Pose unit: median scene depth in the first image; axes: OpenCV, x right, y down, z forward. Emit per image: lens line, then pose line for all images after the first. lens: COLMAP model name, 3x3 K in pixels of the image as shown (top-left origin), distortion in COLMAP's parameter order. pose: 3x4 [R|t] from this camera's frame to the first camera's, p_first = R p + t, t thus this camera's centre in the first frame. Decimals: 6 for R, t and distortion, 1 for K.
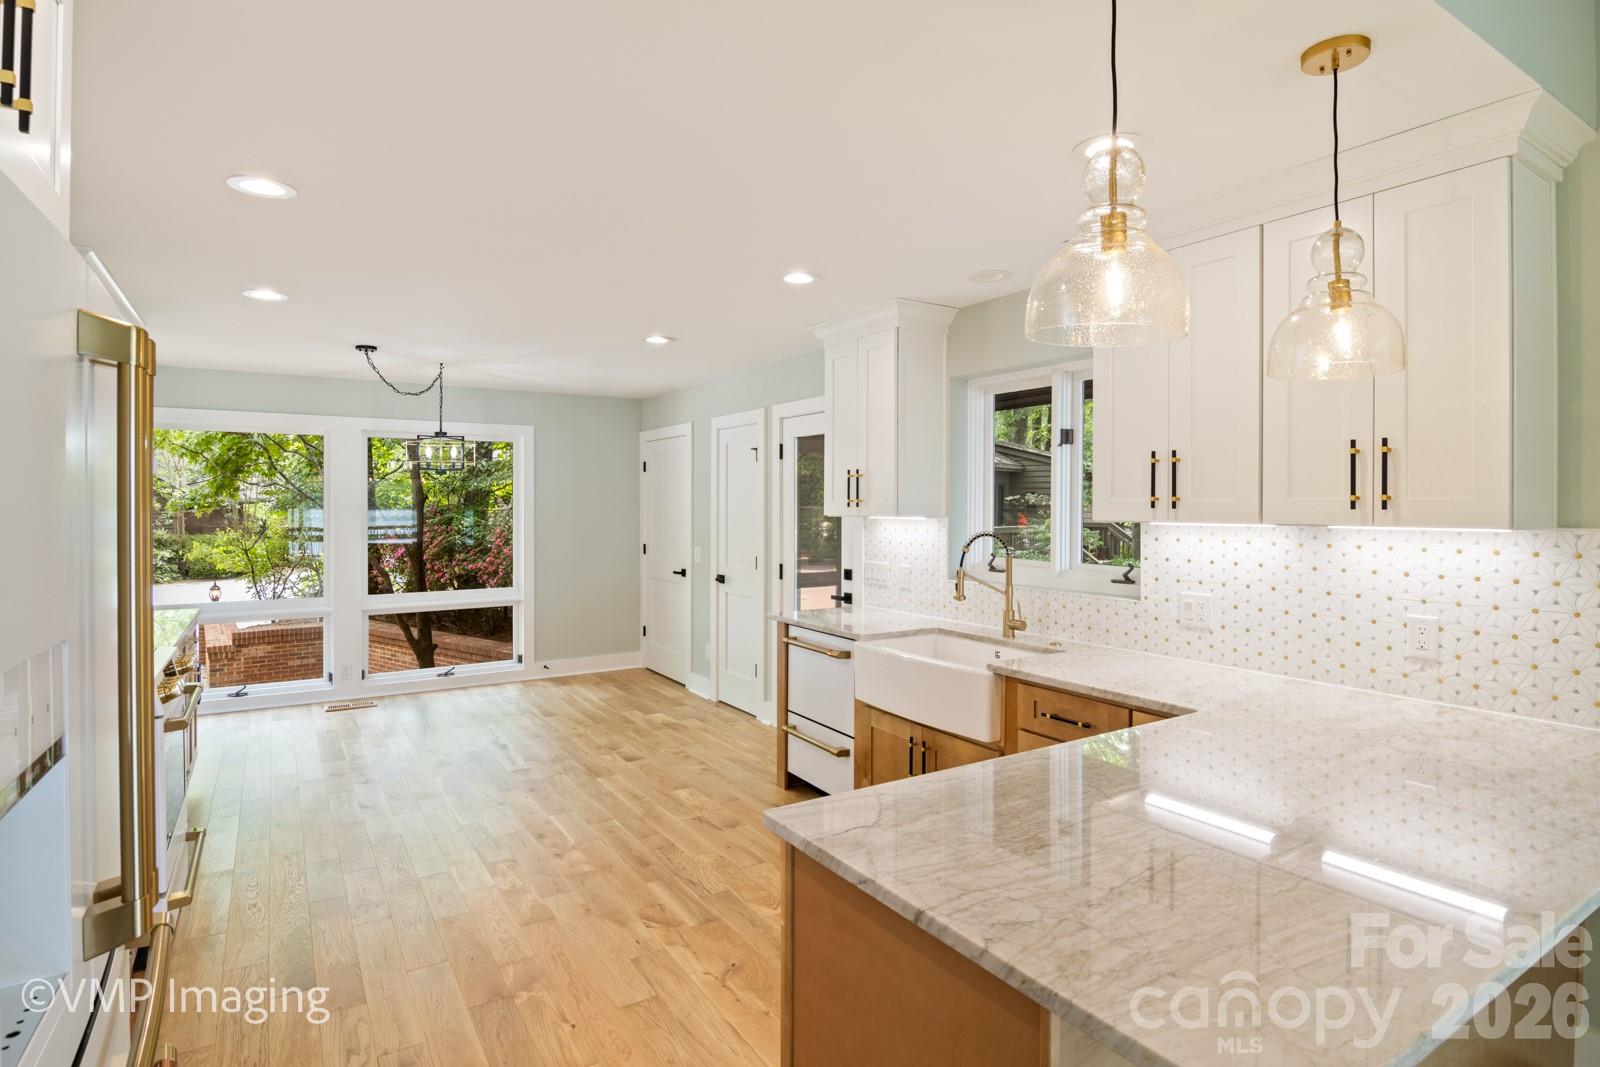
lens RADIAL K [[825.7, 0, 799.4], [0, 825.7, 507.9], [0, 0, 1]] dist [-0.012033, -0.000997]
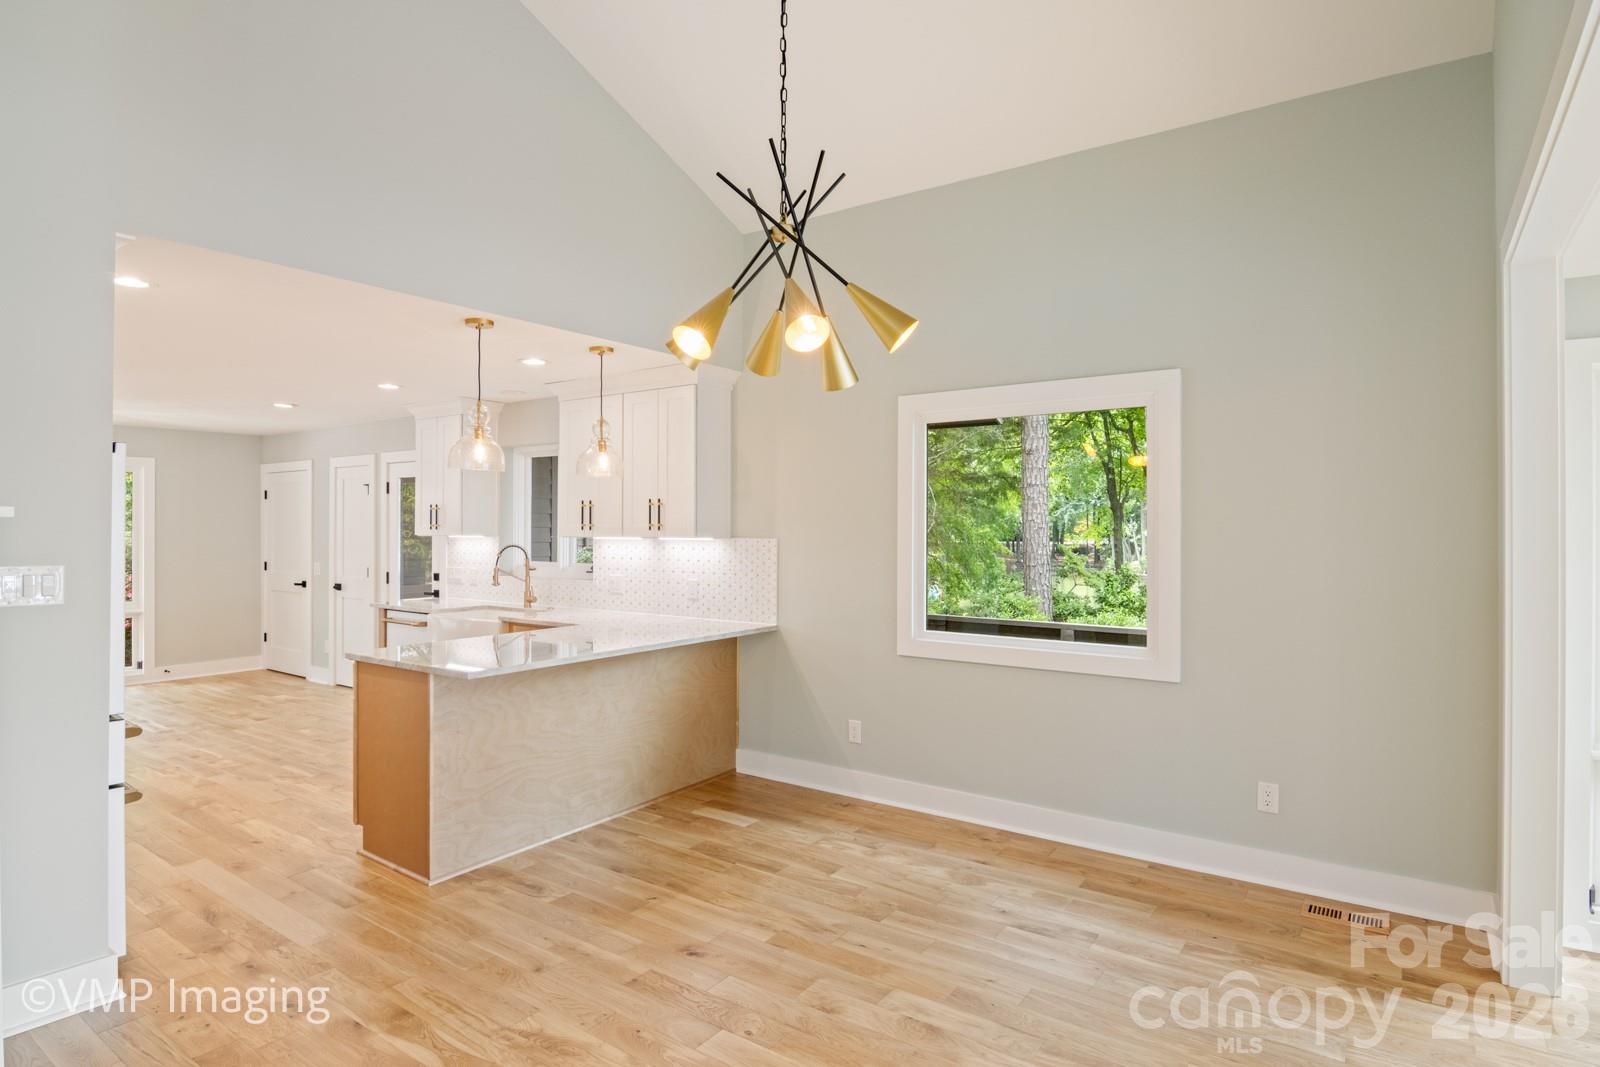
lens RADIAL K [[872.6, 0, 799.8], [0, 872.6, 519.5], [0, 0, 1]] dist [-0.008210, -0.001746]
pose [[0.927811, 0.000771, 0.373051, 0.084267], [0.003153, 0.999946, -0.009909, -0.001307], [-0.373038, 0.010370, 0.927758, -0.663086]]
